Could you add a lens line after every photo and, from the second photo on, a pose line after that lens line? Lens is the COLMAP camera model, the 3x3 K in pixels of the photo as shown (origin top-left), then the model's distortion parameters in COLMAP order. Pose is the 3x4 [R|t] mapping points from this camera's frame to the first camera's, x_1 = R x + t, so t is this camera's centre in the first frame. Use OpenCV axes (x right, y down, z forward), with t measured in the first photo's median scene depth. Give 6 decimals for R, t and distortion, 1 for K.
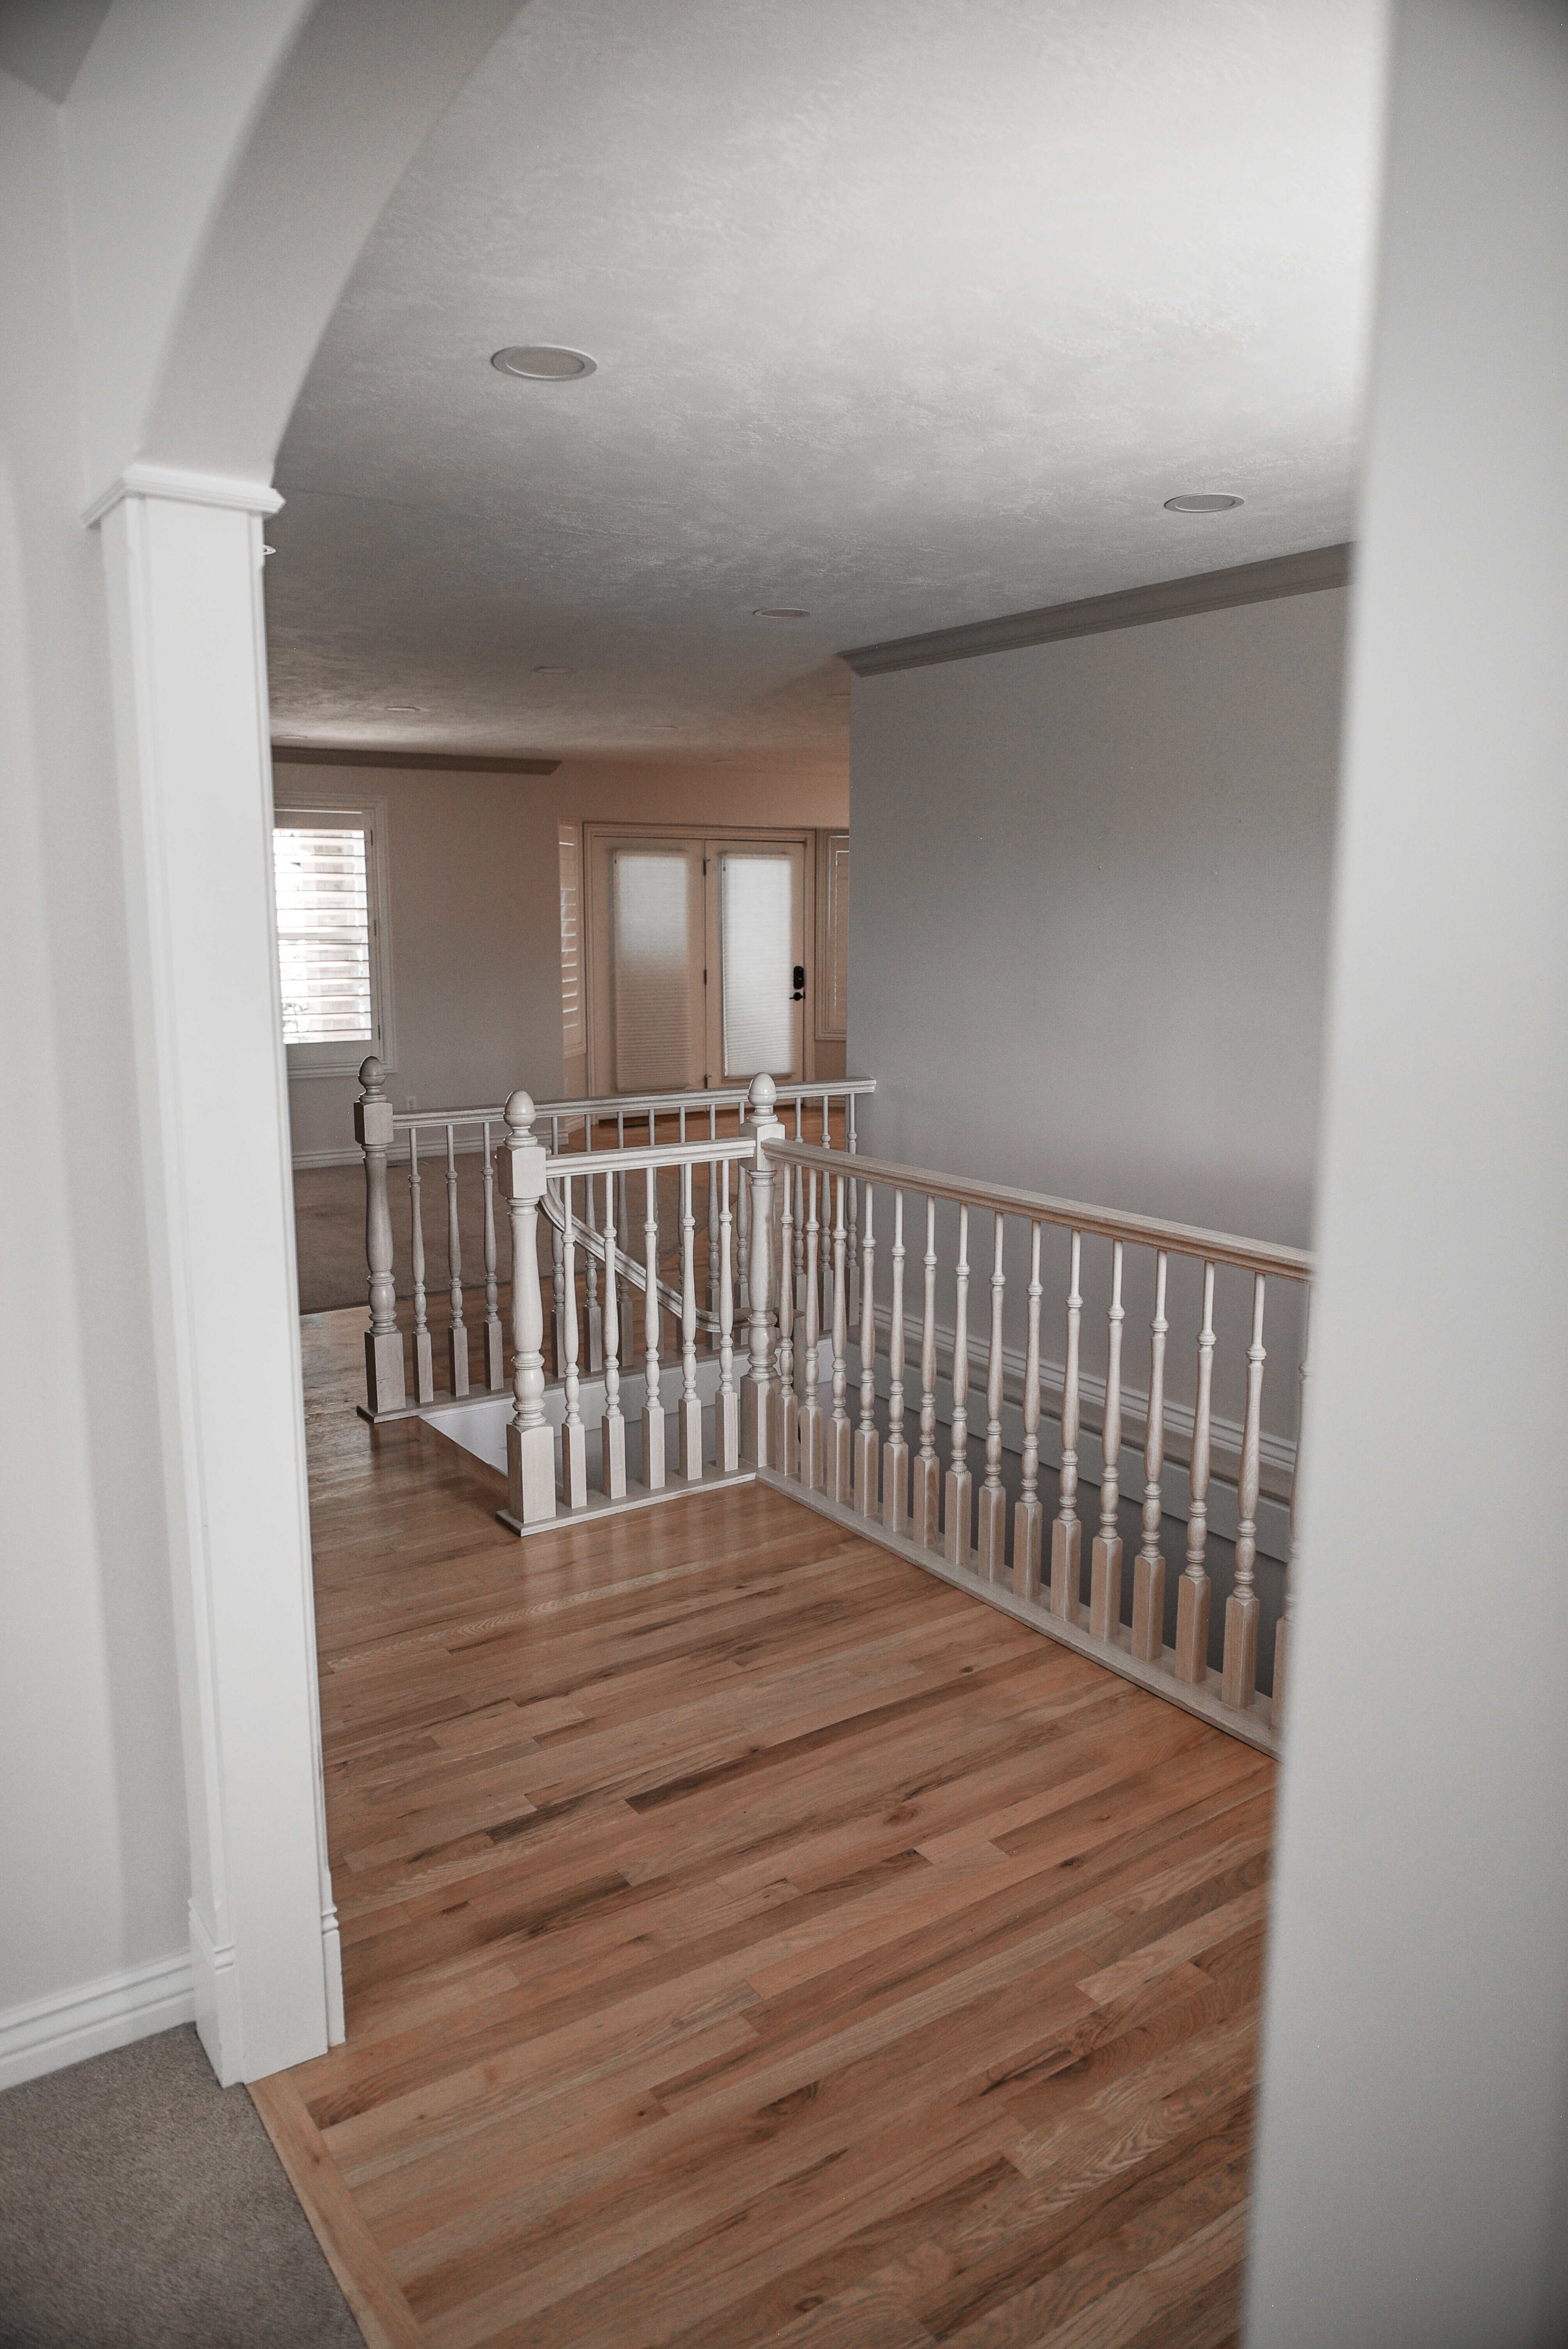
lens RADIAL K [[1586.4, 0, 784.0], [0, 1586.4, 1174.5], [0, 0, 1]] dist [-0.010473, -0.003332]
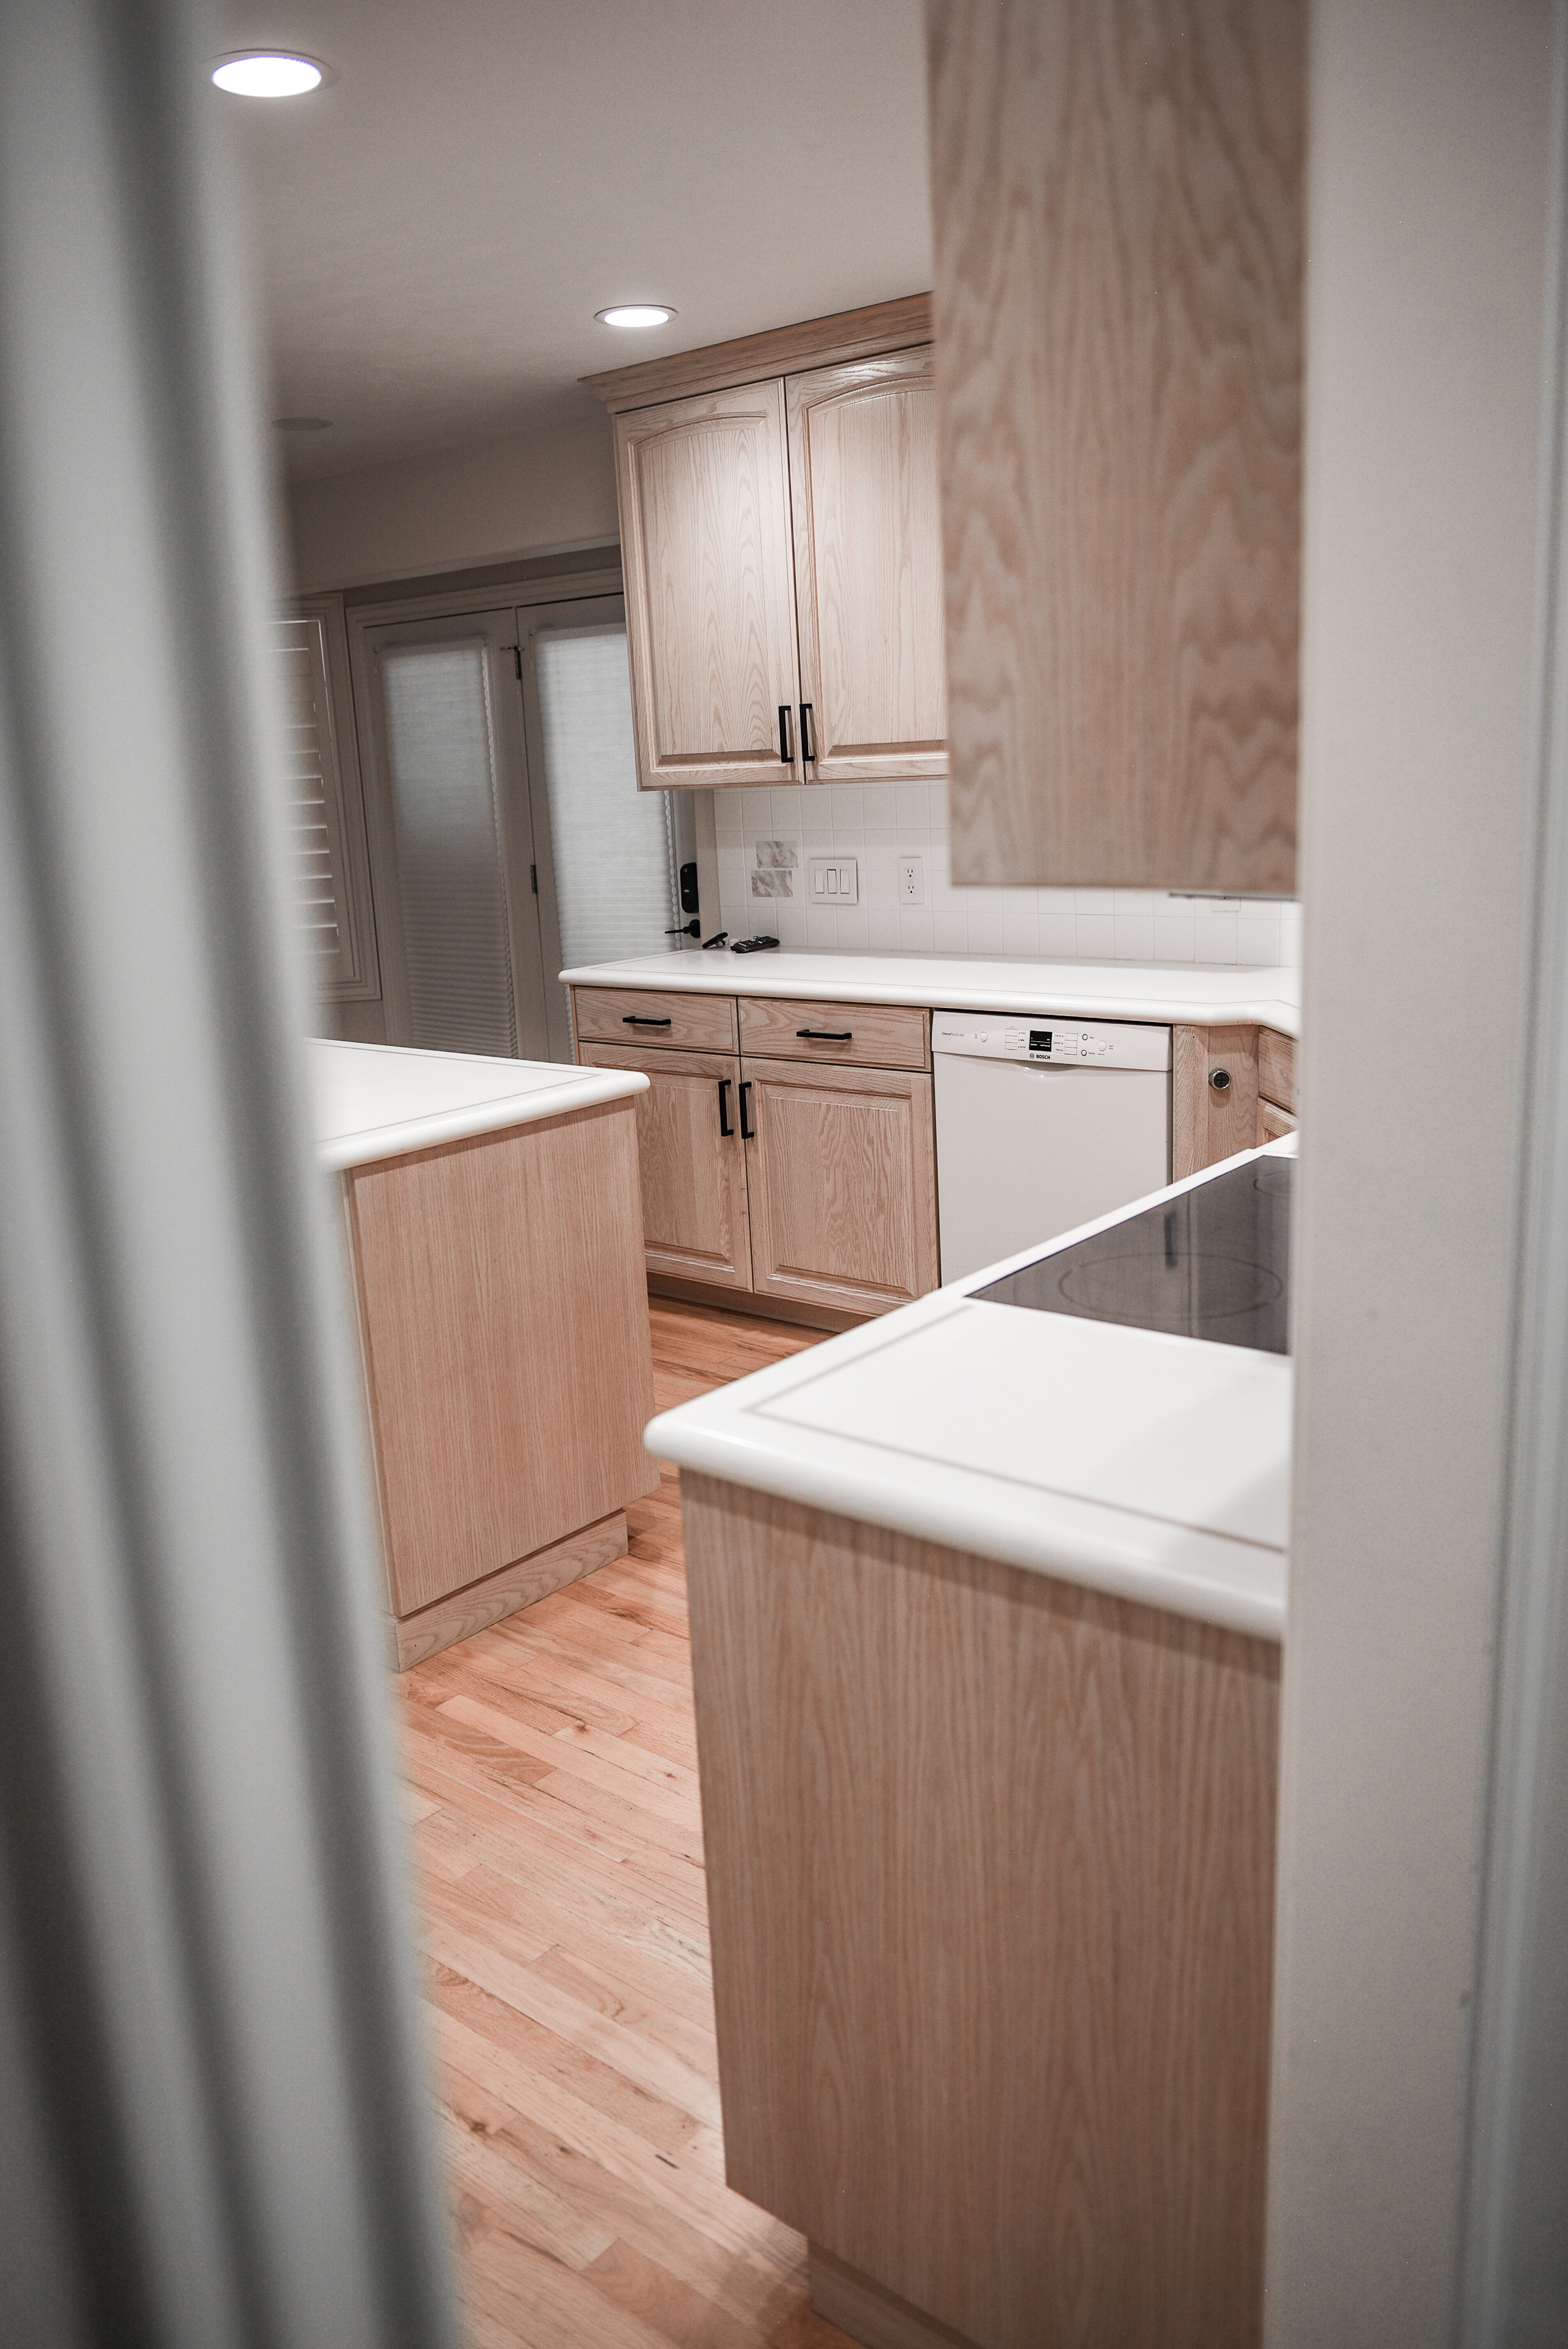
lens RADIAL K [[1805.8, 0, 784.0], [0, 1805.8, 1174.5], [0, 0, 1]] dist [-0.011031, -0.003362]
pose [[0.263217, 0.208561, -0.941923, 0.542066], [-0.109300, 0.976513, 0.185677, -0.147740], [0.958525, 0.054079, 0.279830, 0.911286]]
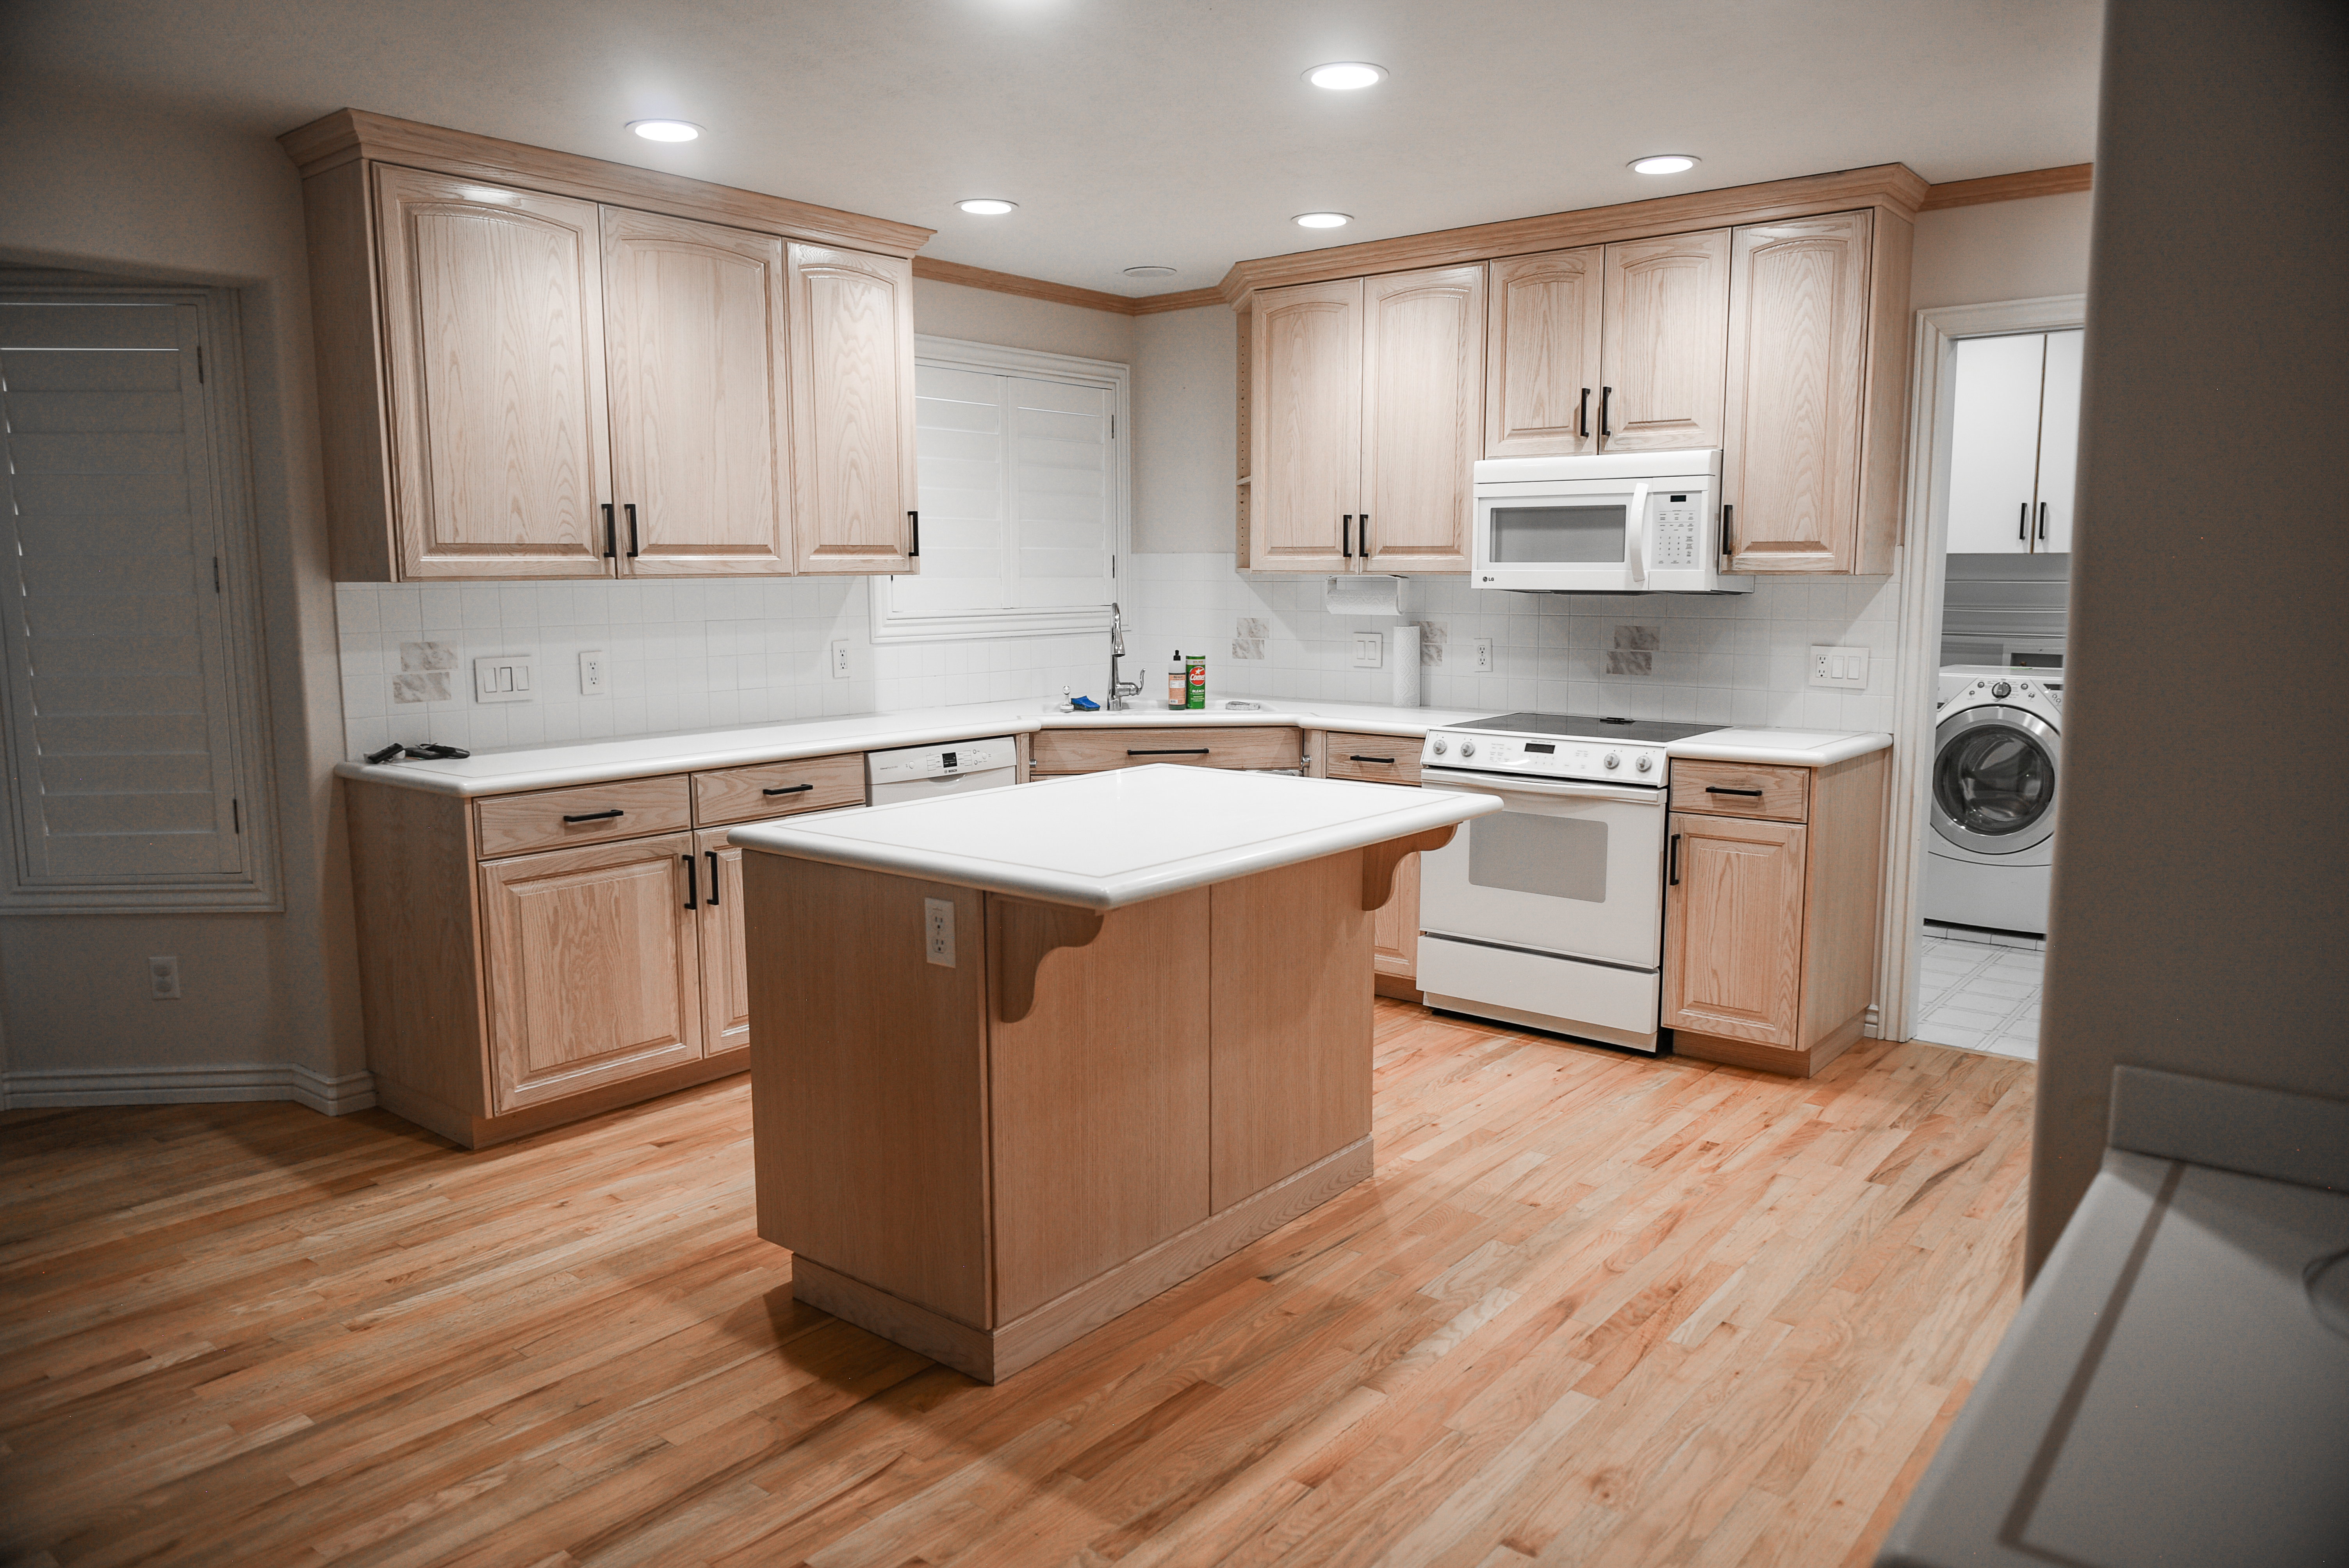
lens RADIAL K [[1586.4, 0, 1174.5], [0, 1586.4, 784.0], [0, 0, 1]] dist [-0.010473, -0.003332]
pose [[0.960304, -0.042859, 0.275643, 0.177236], [0.051550, 0.998373, -0.024359, -0.095852], [-0.274151, 0.037601, 0.960951, 0.639300]]
